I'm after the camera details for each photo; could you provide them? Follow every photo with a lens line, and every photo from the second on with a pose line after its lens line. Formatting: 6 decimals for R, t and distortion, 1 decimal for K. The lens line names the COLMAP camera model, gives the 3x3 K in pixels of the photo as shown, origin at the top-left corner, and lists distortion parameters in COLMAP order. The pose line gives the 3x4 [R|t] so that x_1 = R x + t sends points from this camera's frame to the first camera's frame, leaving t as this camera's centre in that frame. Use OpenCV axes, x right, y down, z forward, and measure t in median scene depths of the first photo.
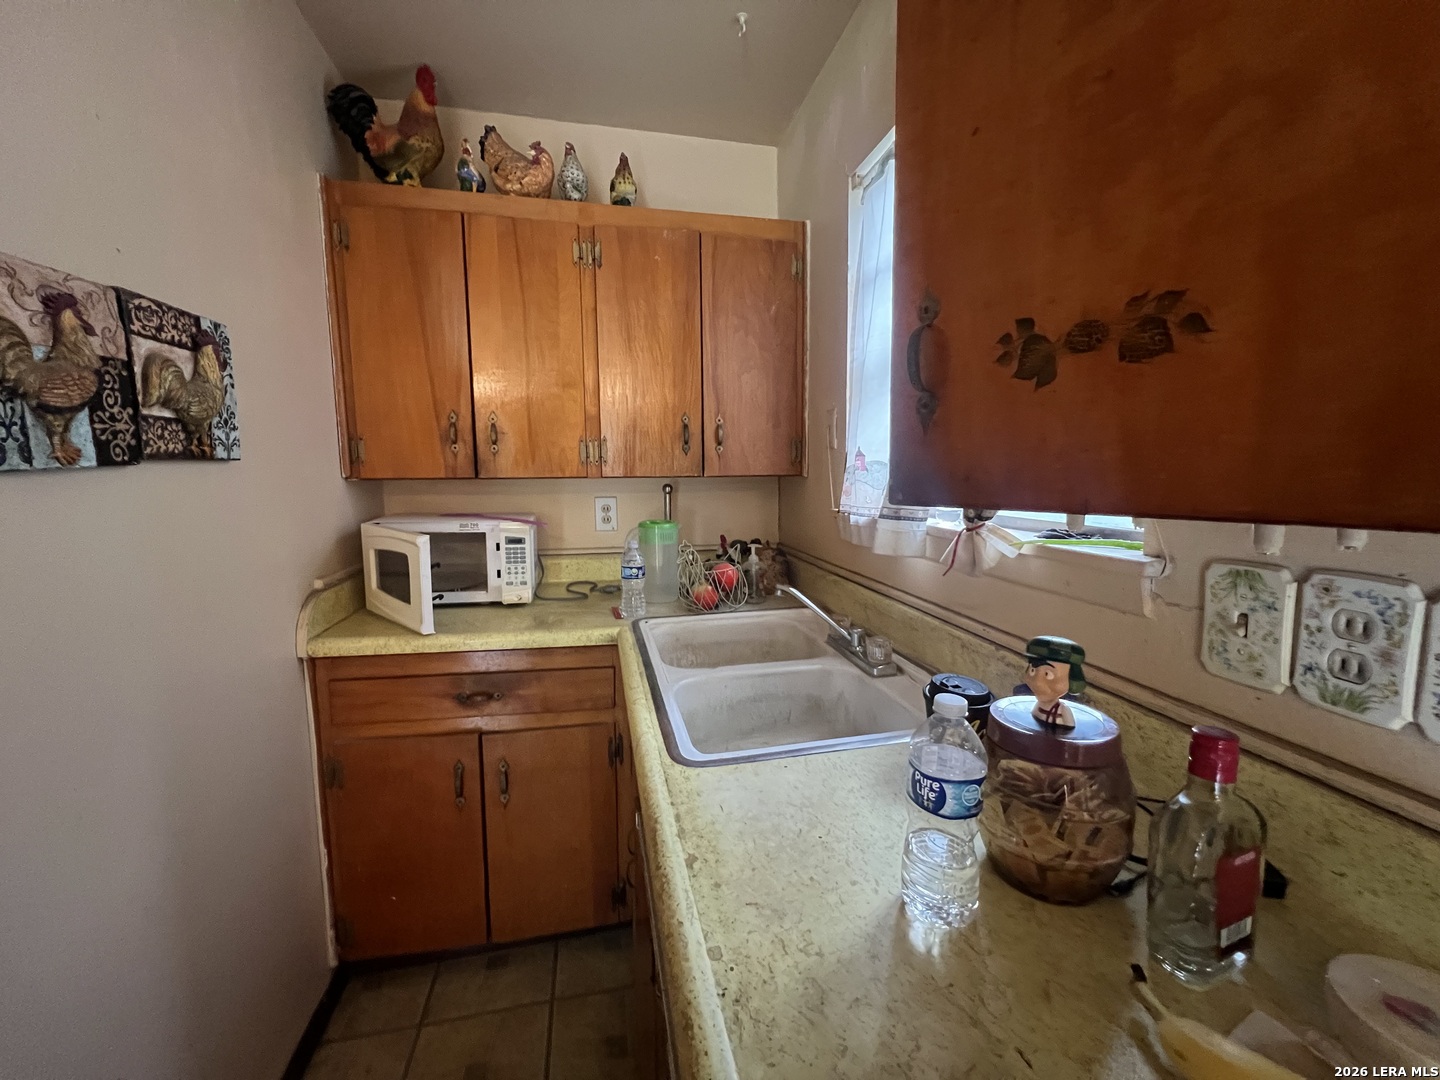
lens RADIAL K [[577.1, 0, 719.7], [0, 577.1, 536.7], [0, 0, 1]] dist [-0.003151, 0.000756]
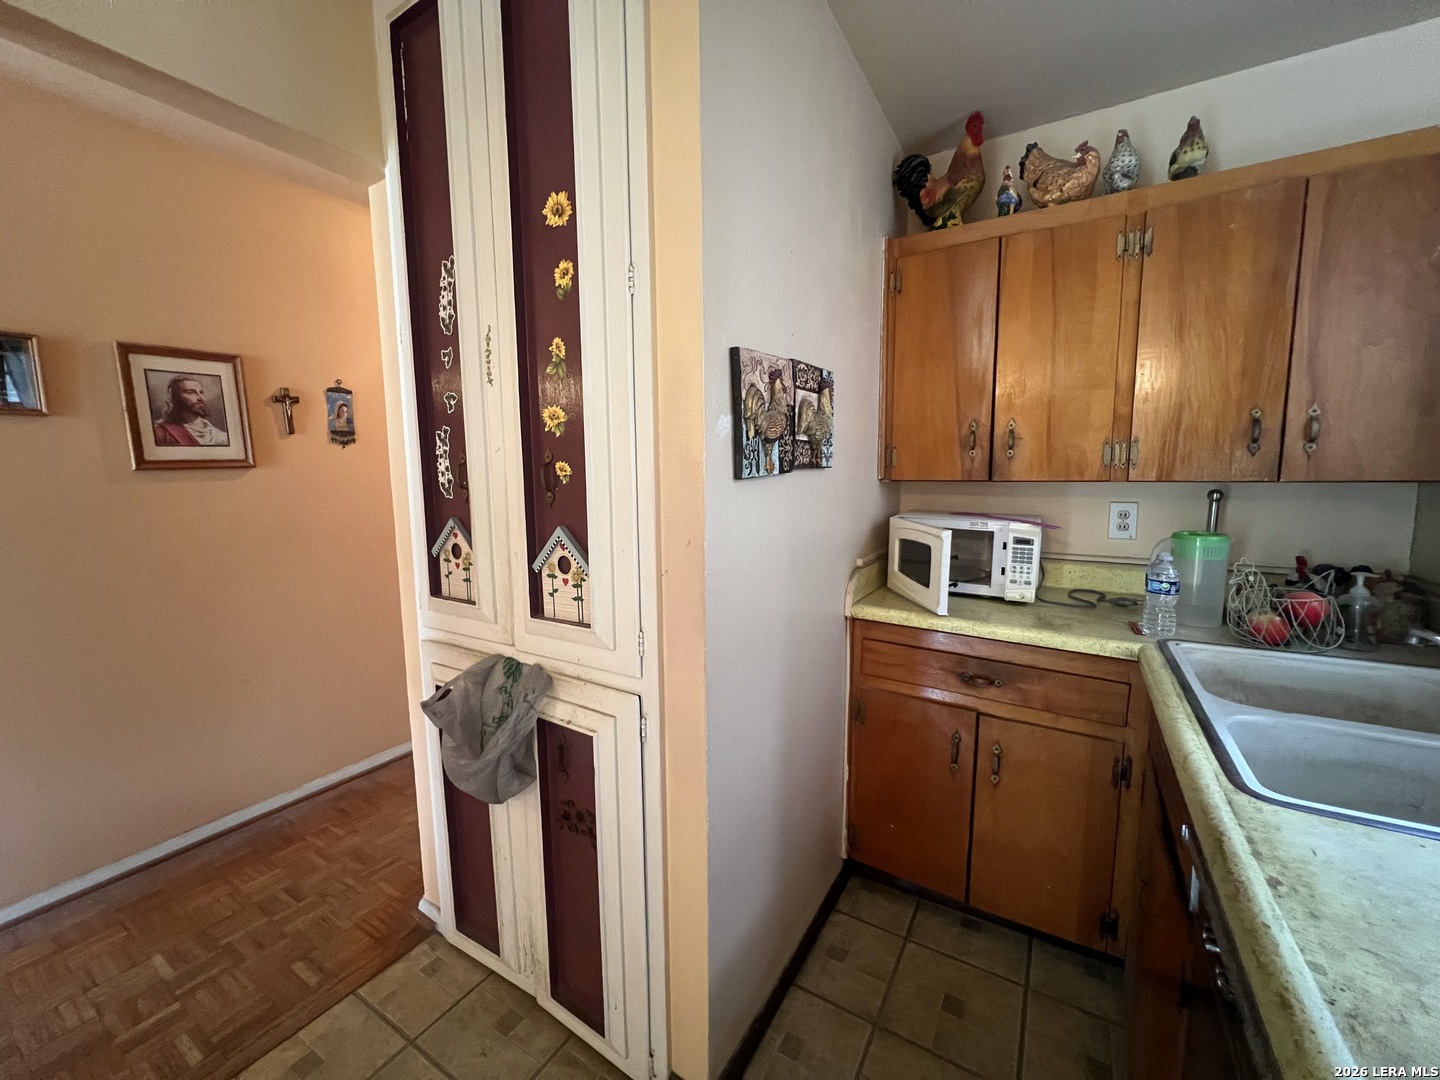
lens RADIAL K [[577.1, 0, 719.7], [0, 577.1, 536.7], [0, 0, 1]] dist [-0.003151, 0.000756]
pose [[0.723356, 0.078703, -0.685976, -0.037888], [-0.076529, 0.996500, 0.033630, 0.005411], [0.686222, 0.028171, 0.726847, -0.133798]]
